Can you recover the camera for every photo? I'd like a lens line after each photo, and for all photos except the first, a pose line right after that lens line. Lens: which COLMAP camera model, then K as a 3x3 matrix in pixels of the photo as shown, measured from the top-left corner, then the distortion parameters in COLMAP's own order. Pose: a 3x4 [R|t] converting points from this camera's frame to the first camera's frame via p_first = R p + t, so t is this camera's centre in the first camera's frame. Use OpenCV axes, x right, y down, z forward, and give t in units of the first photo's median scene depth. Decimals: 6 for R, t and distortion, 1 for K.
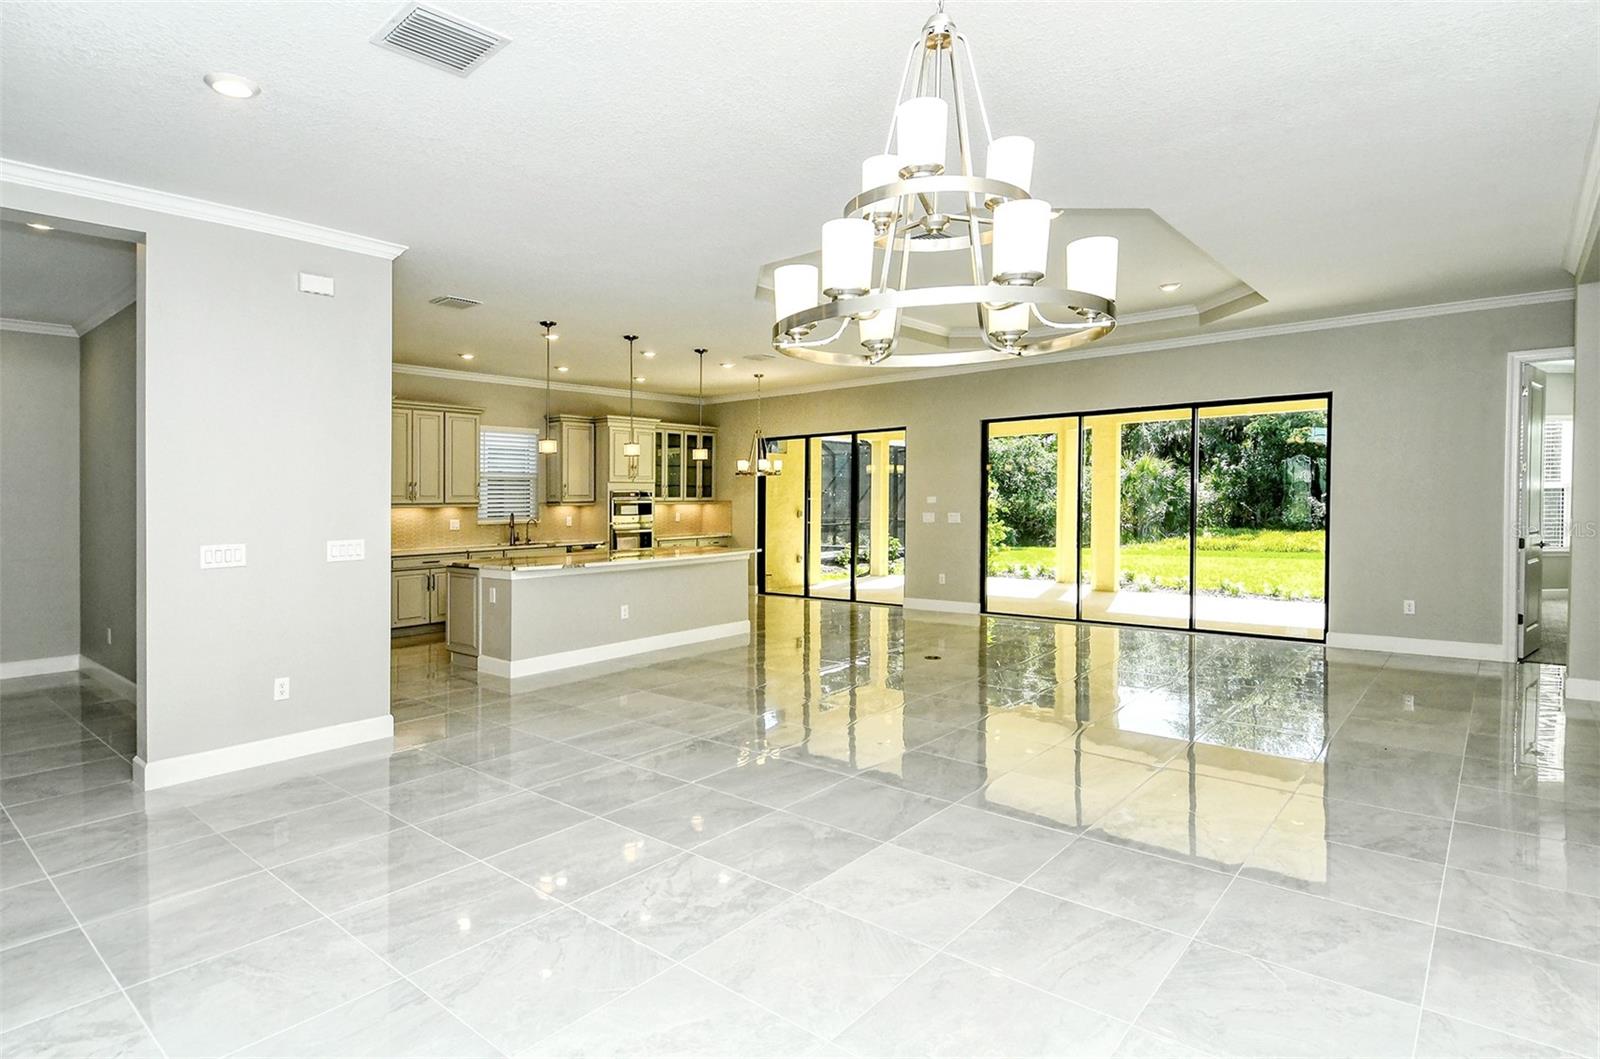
lens RADIAL K [[856.9, 0, 788.5], [0, 856.9, 526.3], [0, 0, 1]] dist [0.021848, -0.010282]
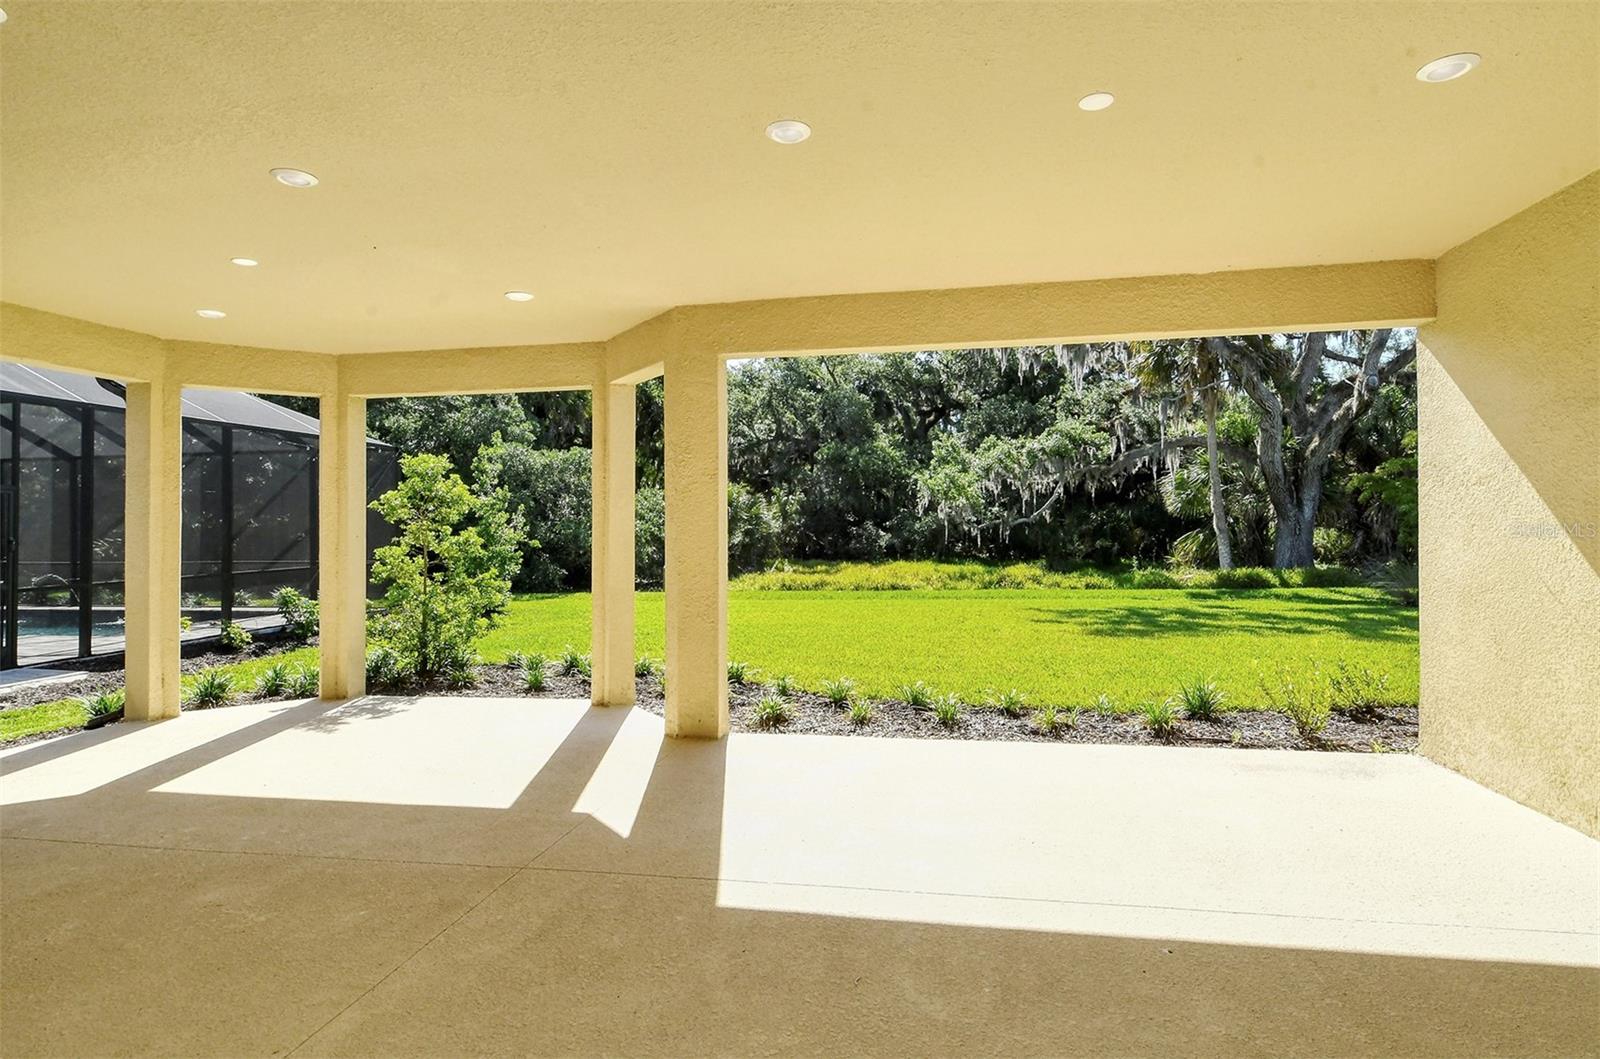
lens RADIAL K [[856.9, 0, 808.7], [0, 856.9, 524.2], [0, 0, 1]] dist [0.021848, -0.010282]
pose [[0.870361, 0.002880, 0.492405, 0.091306], [0.015725, 0.999310, -0.033639, -0.007317], [-0.492163, 0.037021, 0.869716, 0.264920]]
